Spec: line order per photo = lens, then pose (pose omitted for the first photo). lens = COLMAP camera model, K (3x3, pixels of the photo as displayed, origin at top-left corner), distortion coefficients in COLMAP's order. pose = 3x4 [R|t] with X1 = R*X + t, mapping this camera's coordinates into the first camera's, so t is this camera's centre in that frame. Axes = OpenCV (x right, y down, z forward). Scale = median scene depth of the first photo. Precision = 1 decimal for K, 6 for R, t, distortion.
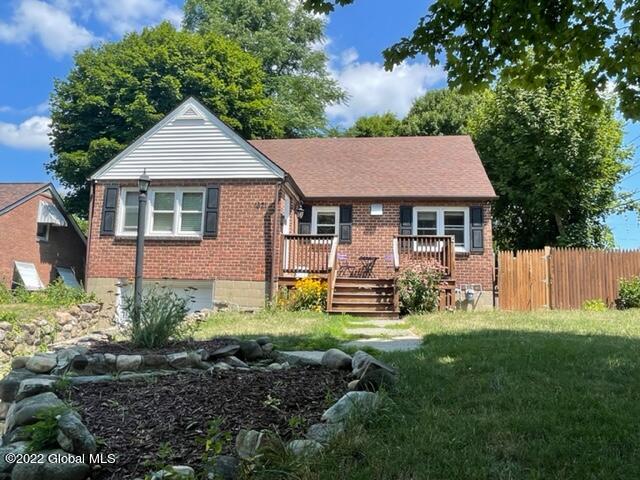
lens RADIAL K [[485.7, 0, 319.7], [0, 485.7, 238.1], [0, 0, 1]] dist [-0.002928, -0.004386]
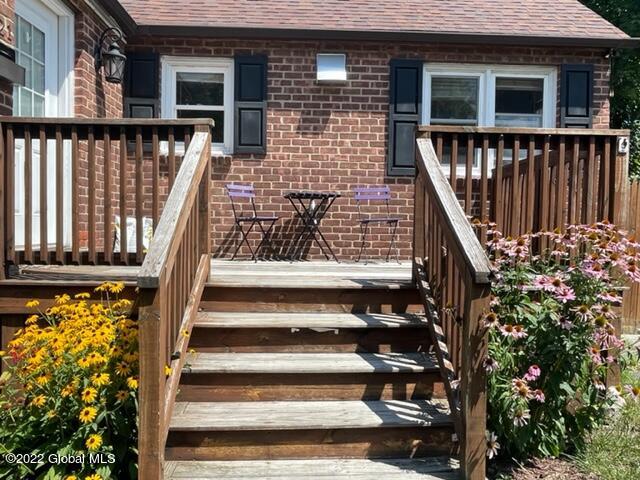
lens RADIAL K [[485.7, 0, 319.7], [0, 485.7, 238.1], [0, 0, 1]] dist [-0.002928, -0.004386]
pose [[0.986776, -0.018126, 0.161076, 0.044890], [-0.010578, 0.984409, 0.175575, 0.007146], [-0.161747, -0.174957, 0.971199, 0.618609]]
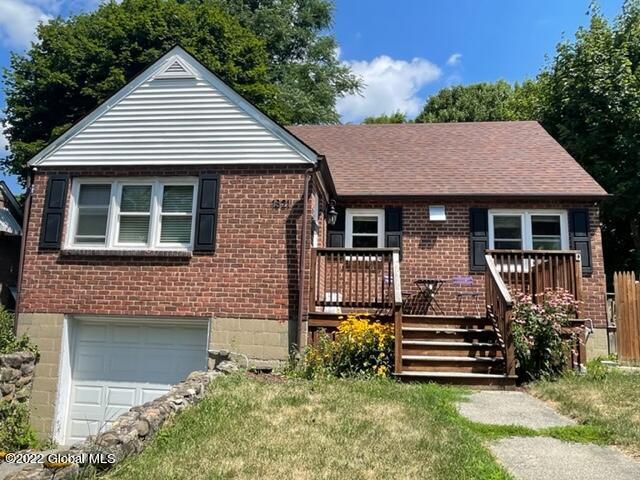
lens RADIAL K [[485.7, 0, 319.7], [0, 485.7, 238.1], [0, 0, 1]] dist [-0.002928, -0.004386]
pose [[0.999852, 0.002534, 0.017012, -0.069551], [-0.002198, 0.999802, -0.019792, -0.007360], [-0.017059, 0.019752, 0.999659, 0.293618]]
